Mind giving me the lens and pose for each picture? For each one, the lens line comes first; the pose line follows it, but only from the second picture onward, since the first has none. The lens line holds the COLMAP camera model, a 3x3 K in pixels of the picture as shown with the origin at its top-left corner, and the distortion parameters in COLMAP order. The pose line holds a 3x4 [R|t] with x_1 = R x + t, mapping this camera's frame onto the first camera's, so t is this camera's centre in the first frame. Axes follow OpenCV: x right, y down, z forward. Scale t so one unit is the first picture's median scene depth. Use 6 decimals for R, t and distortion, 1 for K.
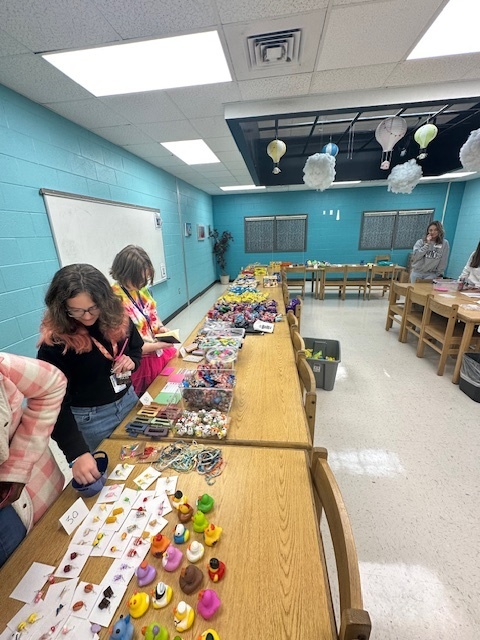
lens RADIAL K [[262.1, 0, 240.0], [0, 262.1, 320.0], [0, 0, 1]] dist [0.001873, 0.000216]
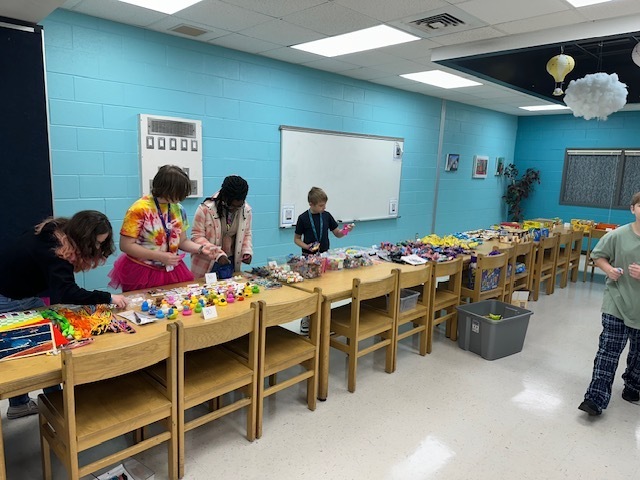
lens RADIAL K [[449.3, 0, 320.0], [0, 449.3, 240.0], [0, 0, 1]] dist [0.083282, -0.134668]
pose [[0.789563, 0.158155, -0.592940, 0.443077], [-0.249108, 0.965633, -0.074151, 0.091595], [0.560835, 0.206253, 0.801826, -0.311269]]
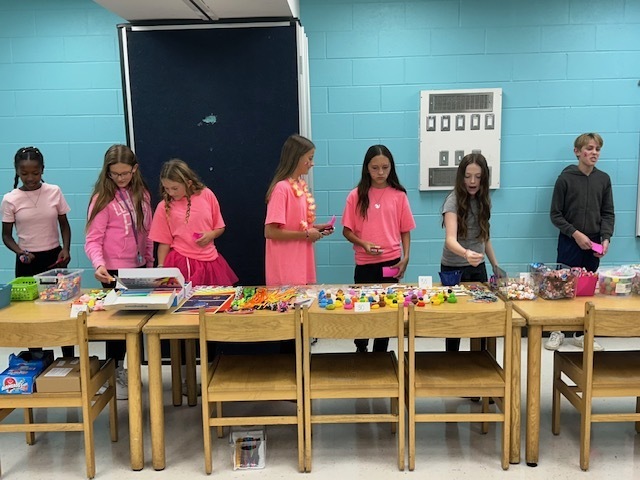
lens RADIAL K [[691.7, 0, 320.0], [0, 691.7, 240.0], [0, 0, 1]] dist [0.216229, -0.432283]
pose [[0.099987, 0.160069, -0.982029, 0.787918], [-0.296895, 0.946812, 0.124100, 0.010003], [0.949661, 0.279151, 0.142193, -0.087752]]
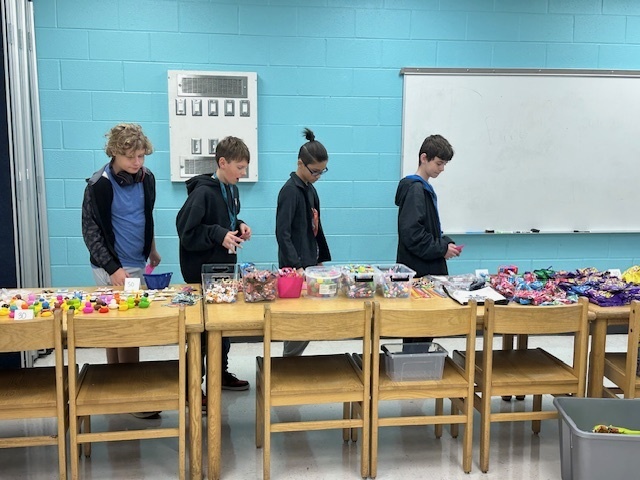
lens RADIAL K [[757.7, 0, 320.2], [0, 757.7, 250.9], [0, 0, 1]] dist [0.114755, -0.018473]
pose [[0.252768, 0.180074, -0.950622, 0.811367], [-0.317686, 0.943500, 0.094253, -0.060262], [0.913884, 0.278175, 0.295693, 0.126083]]
